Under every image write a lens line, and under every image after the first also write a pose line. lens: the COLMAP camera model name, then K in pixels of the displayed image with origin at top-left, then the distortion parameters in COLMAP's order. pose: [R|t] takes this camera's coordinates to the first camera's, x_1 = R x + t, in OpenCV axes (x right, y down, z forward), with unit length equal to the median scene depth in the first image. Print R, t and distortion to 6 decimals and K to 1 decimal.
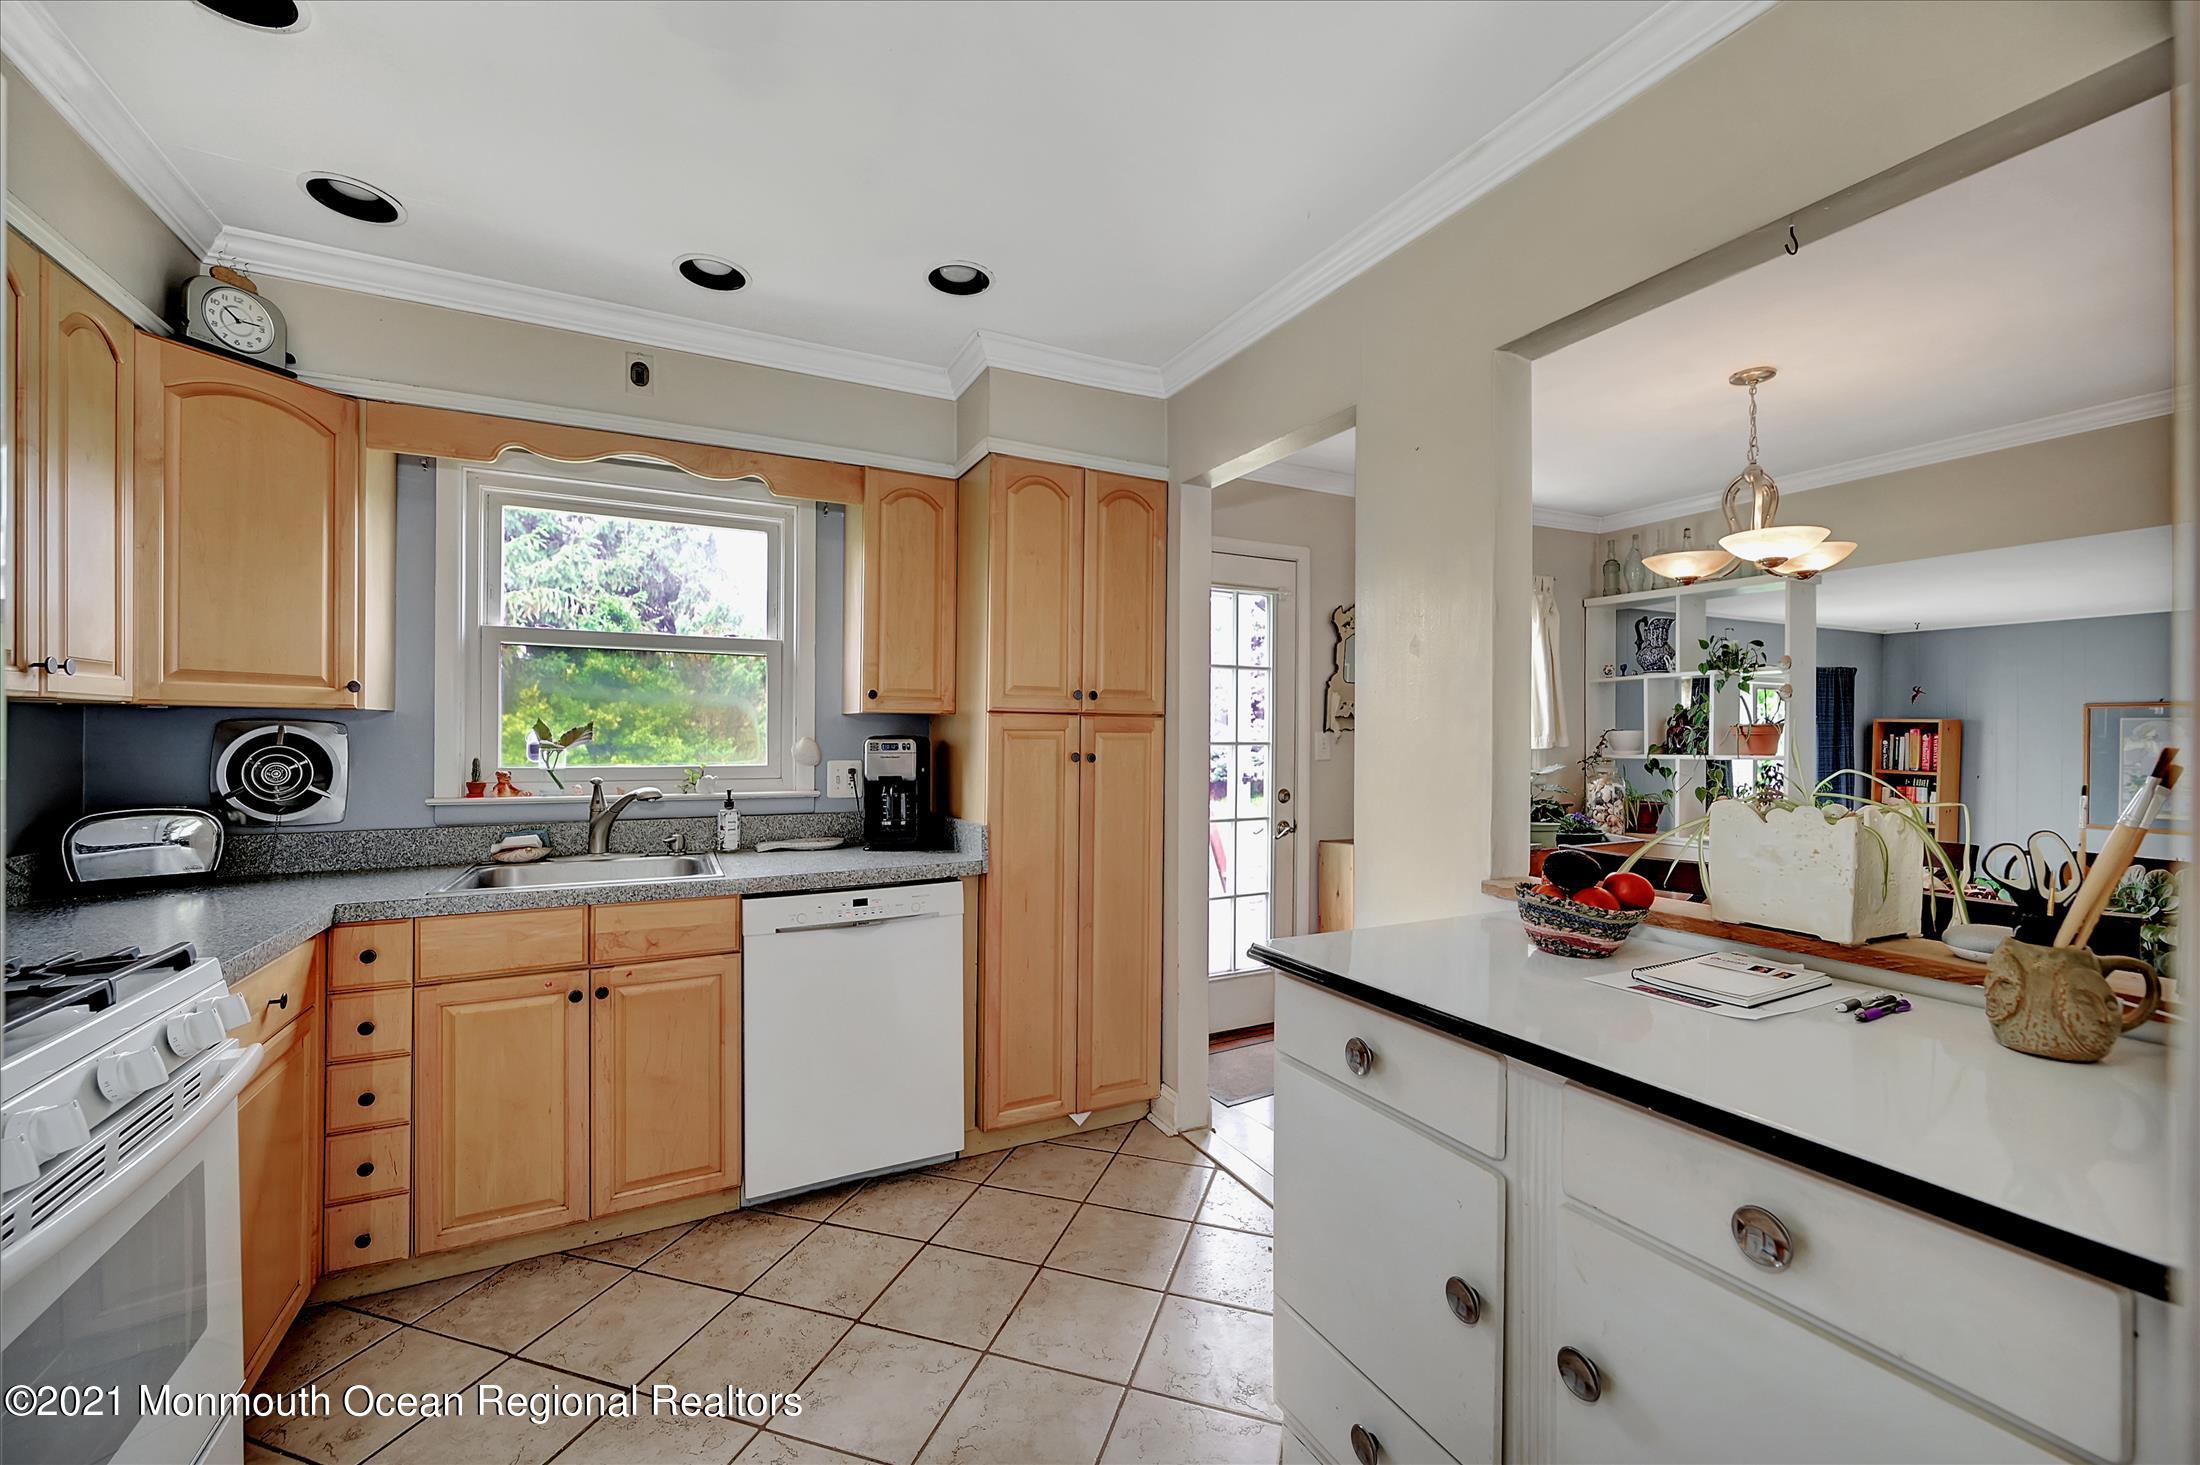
lens RADIAL K [[885.3, 0, 1075.9], [0, 885.3, 736.0], [0, 0, 1]] dist [-0.000015, -0.000066]
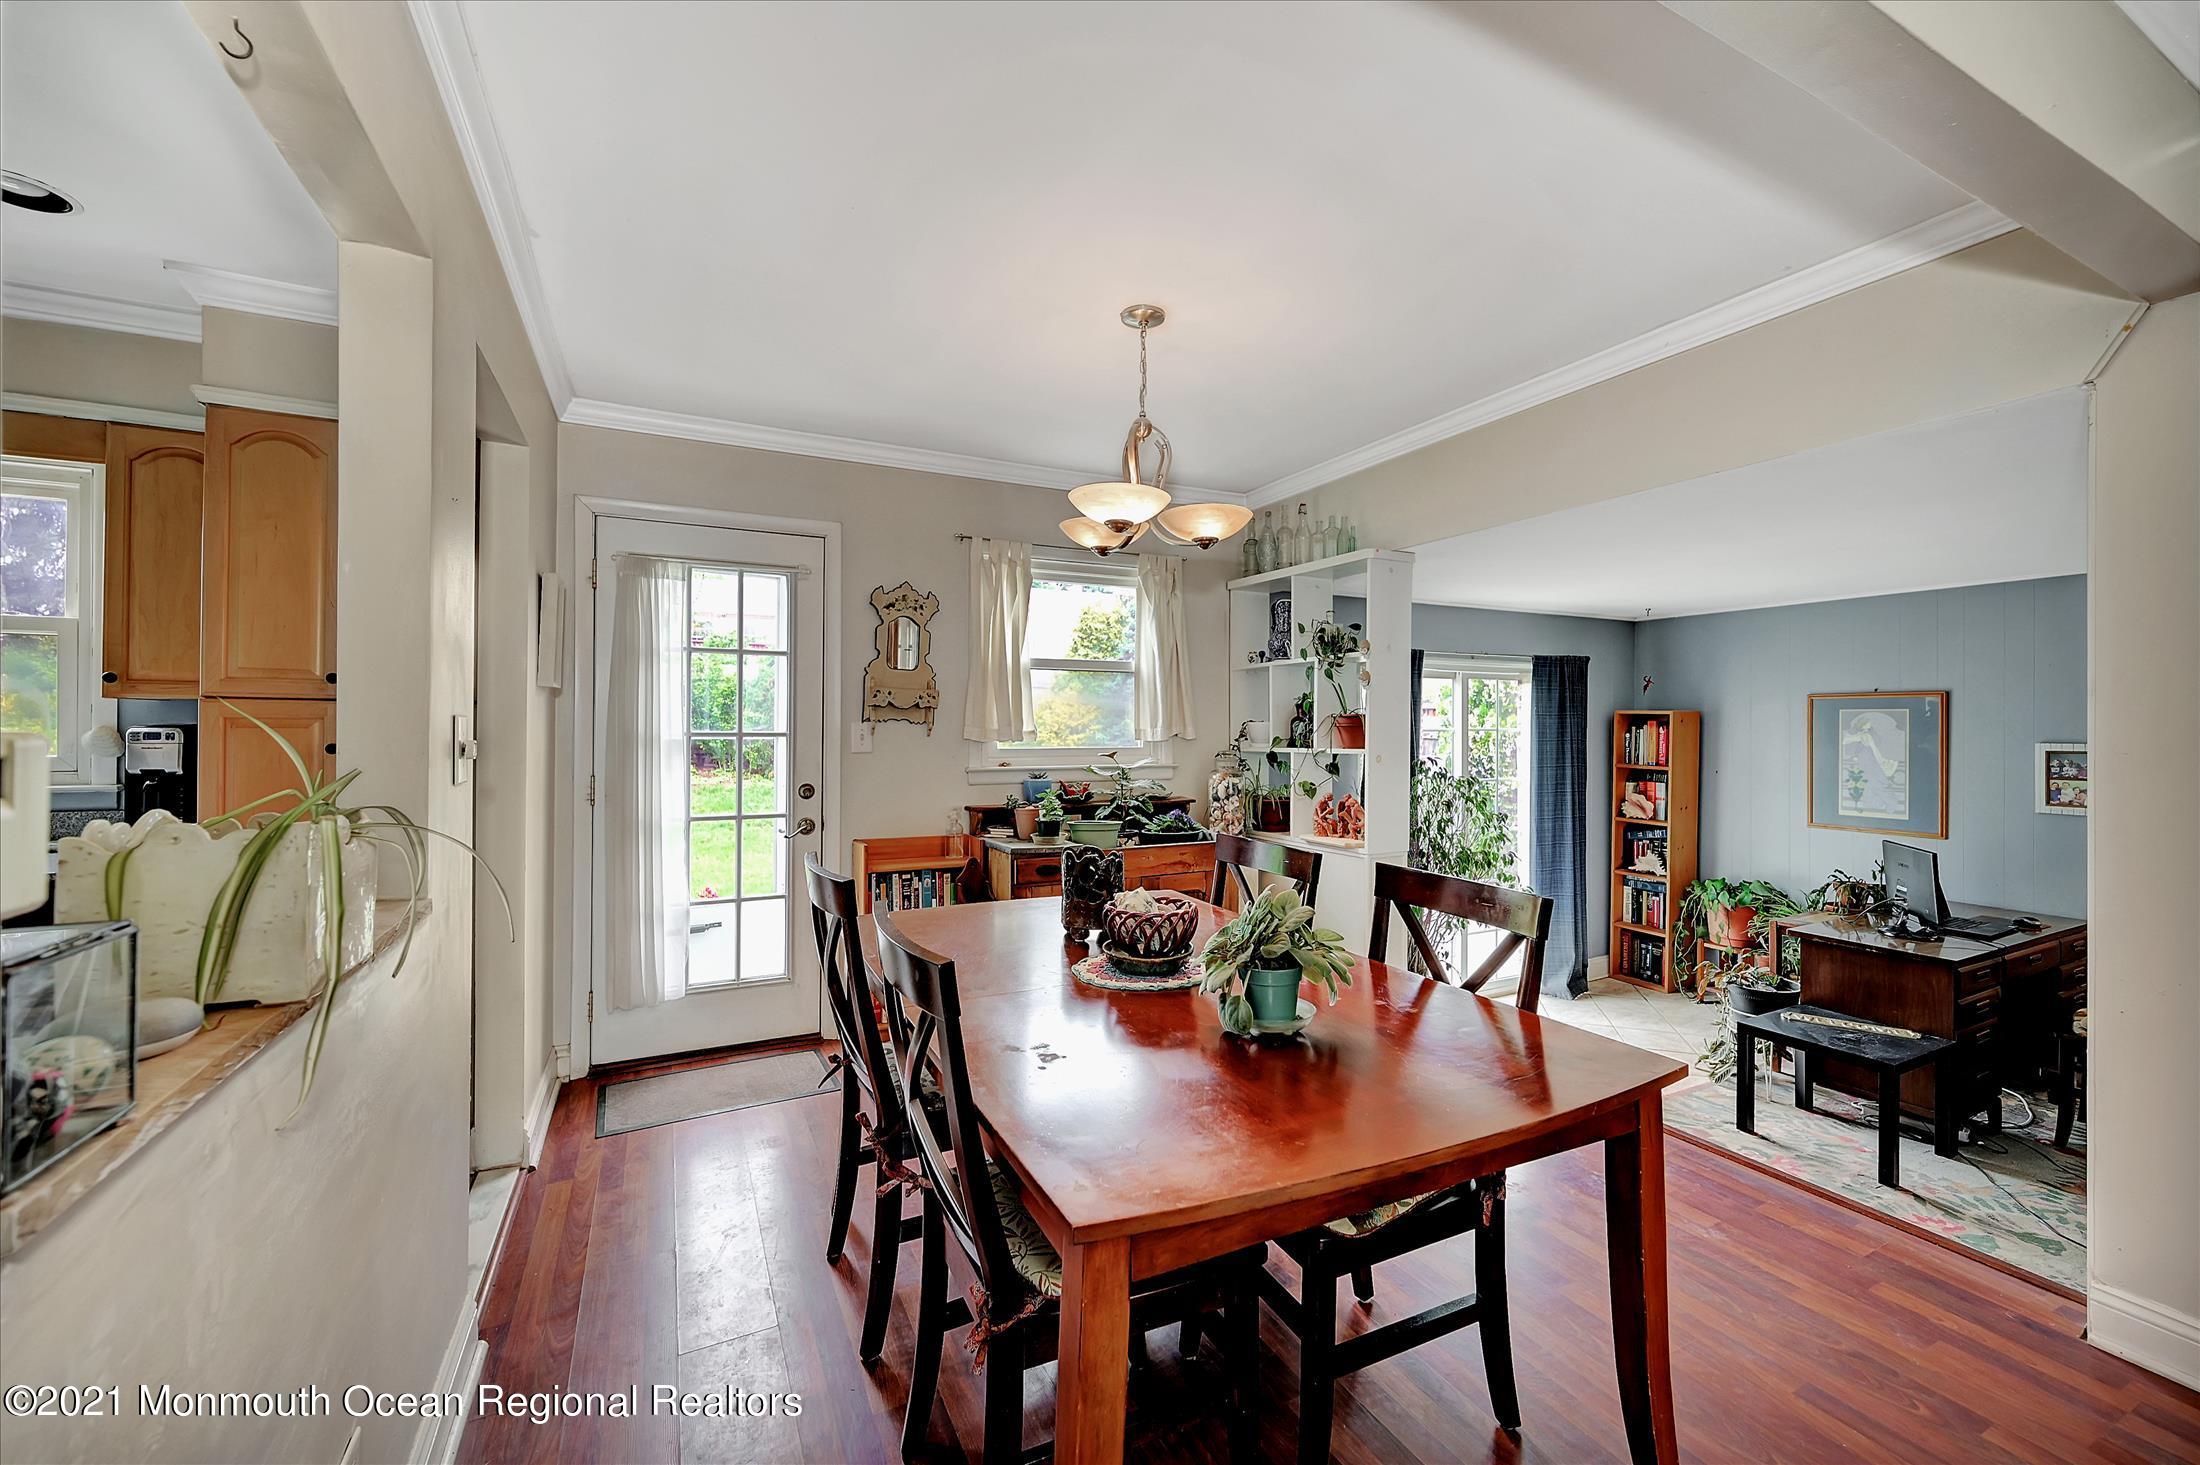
lens RADIAL K [[867.8, 0, 1101.5], [0, 867.8, 725.0], [0, 0, 1]] dist [-0.001286, -0.000094]
pose [[0.999883, 0.001892, -0.015208, 0.460758], [-0.001958, 0.999989, -0.004366, 0.001699], [0.015199, 0.004395, 0.999875, 0.081783]]
